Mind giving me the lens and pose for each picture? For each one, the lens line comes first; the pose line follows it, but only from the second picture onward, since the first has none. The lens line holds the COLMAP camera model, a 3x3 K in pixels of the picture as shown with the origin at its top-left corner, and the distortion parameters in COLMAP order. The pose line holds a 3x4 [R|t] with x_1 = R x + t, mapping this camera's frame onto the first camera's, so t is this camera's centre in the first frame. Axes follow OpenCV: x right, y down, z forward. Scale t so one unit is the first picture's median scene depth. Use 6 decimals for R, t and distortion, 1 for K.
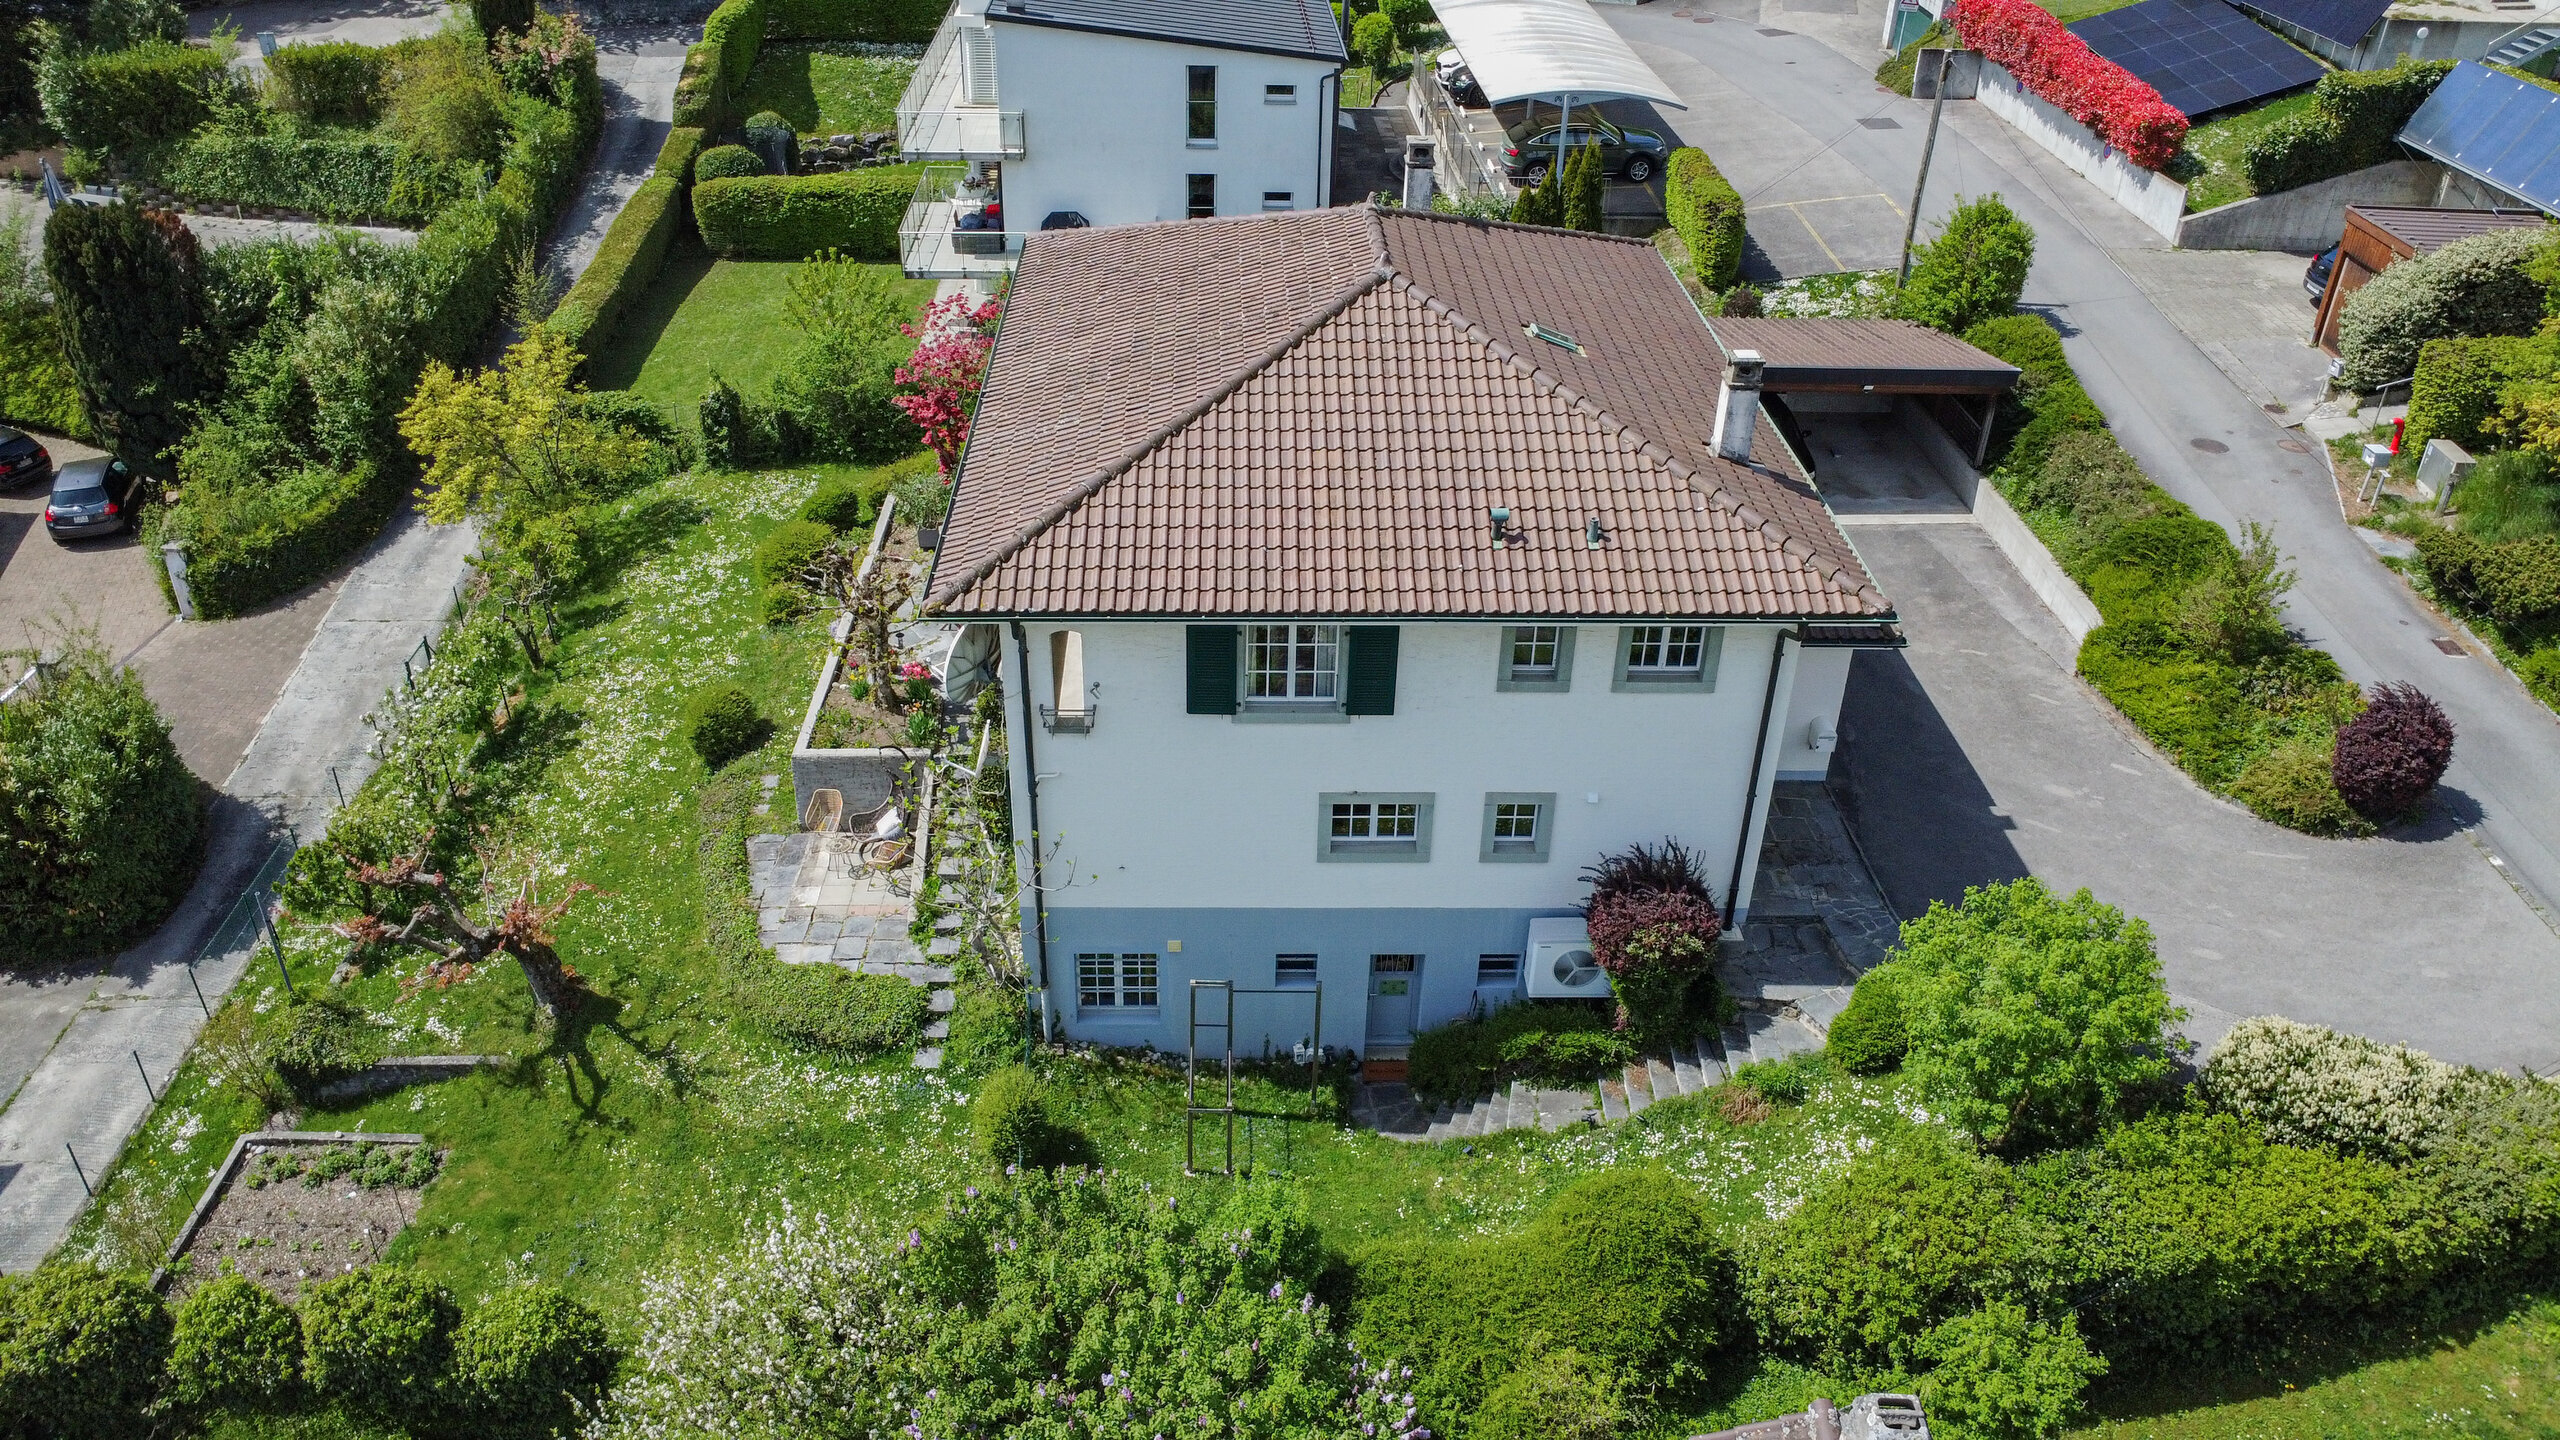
lens RADIAL K [[1875.7, 0, 1287.7], [0, 1875.7, 705.6], [0, 0, 1]] dist [-0.032434, -0.002034]
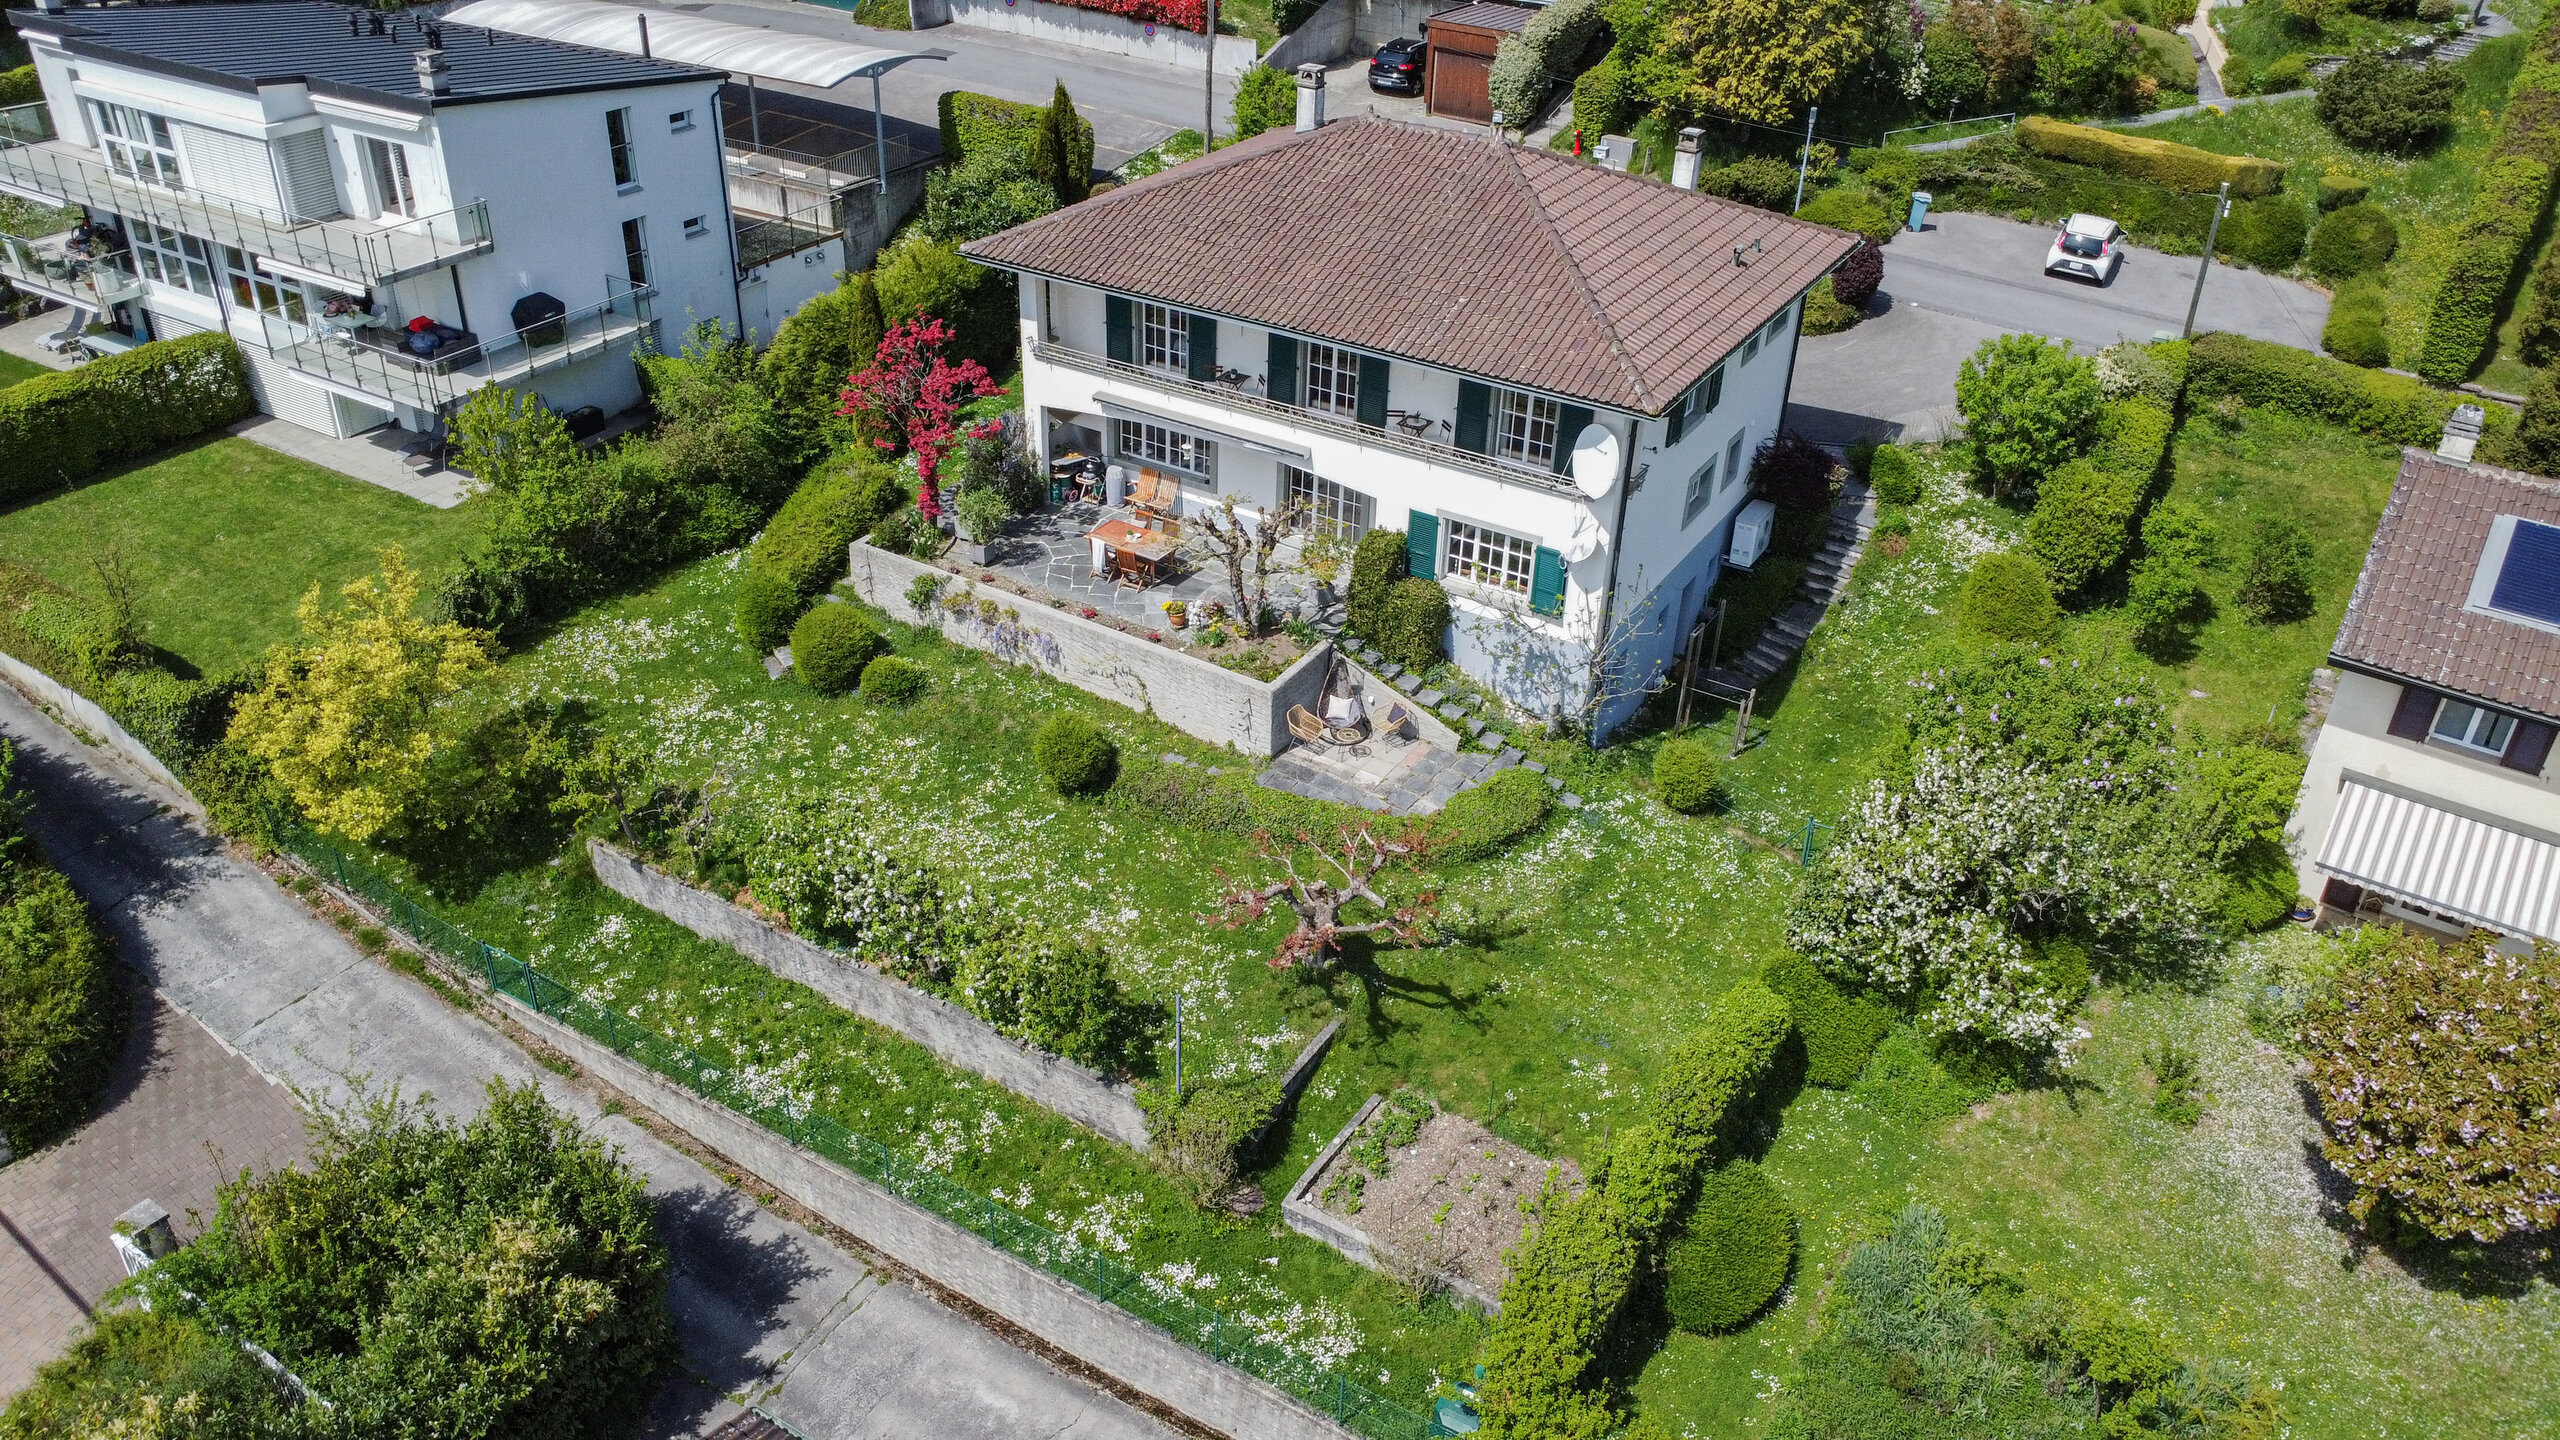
lens RADIAL K [[1875.7, 0, 1287.7], [0, 1875.7, 705.6], [0, 0, 1]] dist [-0.032434, -0.002034]
pose [[0.543899, -0.437301, 0.716200, -1.145964], [0.421549, 0.880360, 0.217401, -0.221279], [-0.725583, 0.183669, 0.663170, 0.266752]]
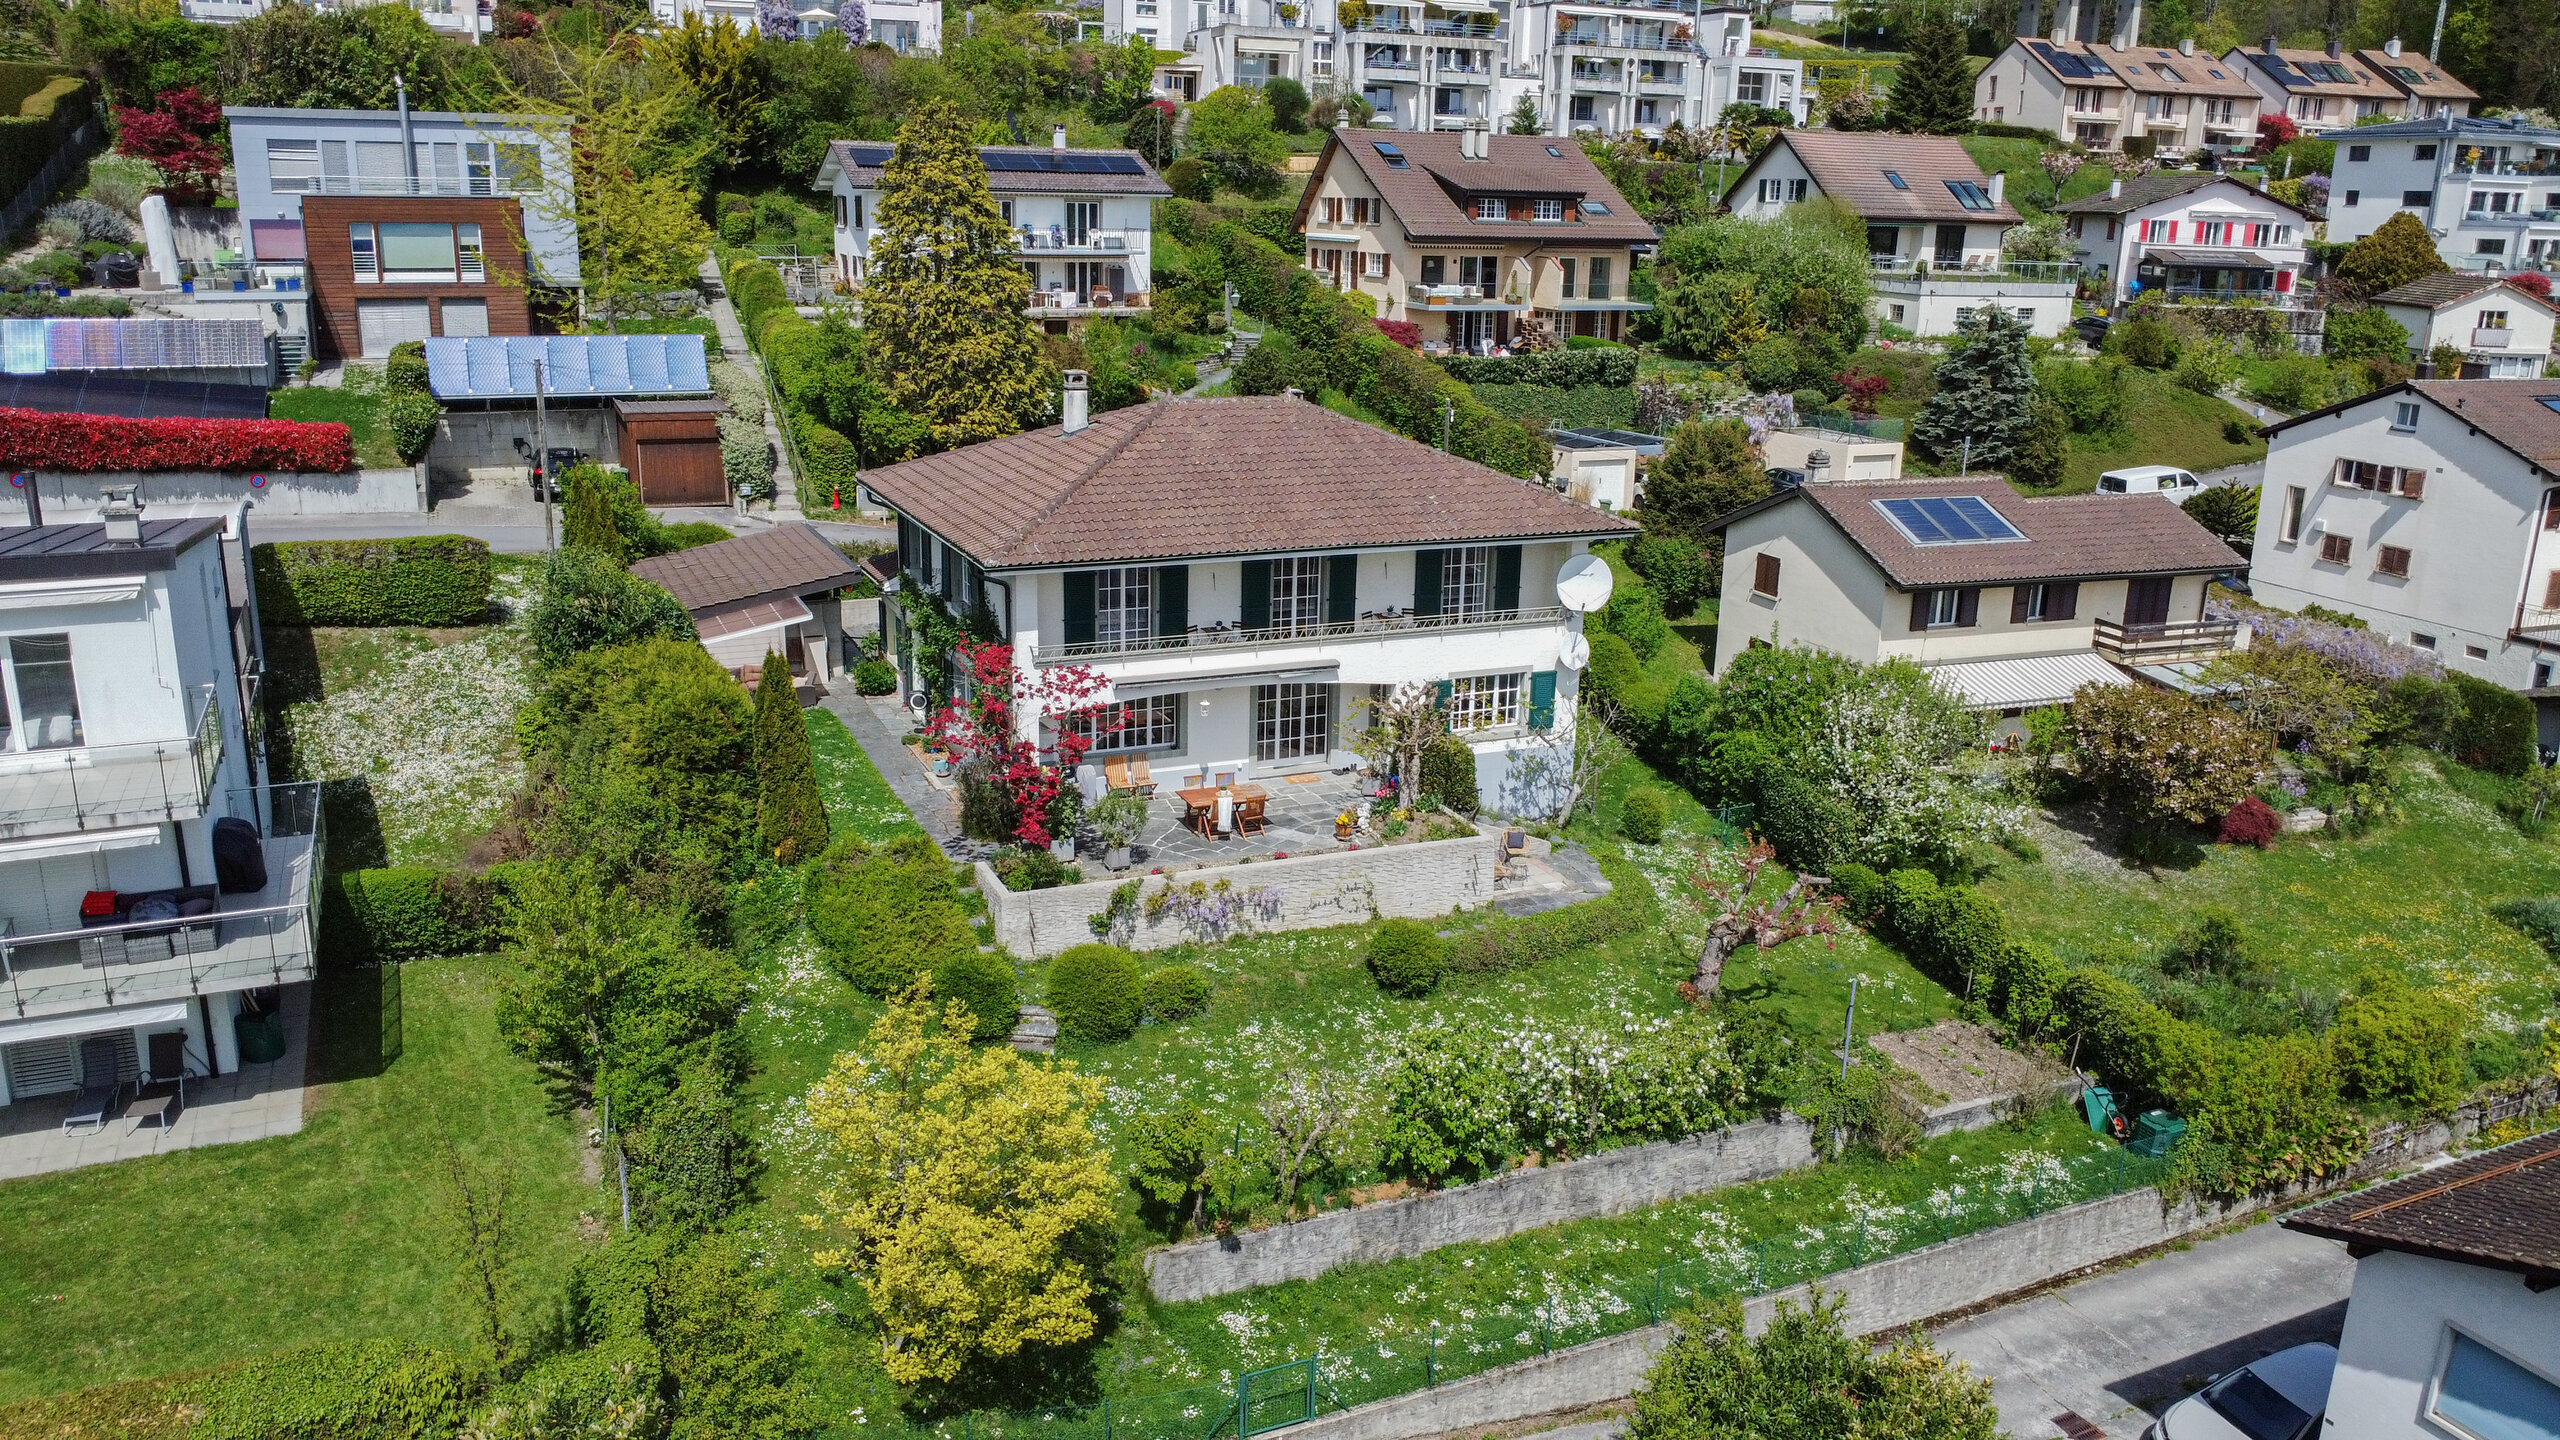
lens RADIAL K [[1875.7, 0, 1287.7], [0, 1875.7, 705.6], [0, 0, 1]] dist [-0.032434, -0.002034]
pose [[-0.384385, -0.274278, 0.881487, -1.388299], [0.453719, 0.775438, 0.439131, -0.703636], [-0.803983, 0.568742, -0.173621, 1.370095]]
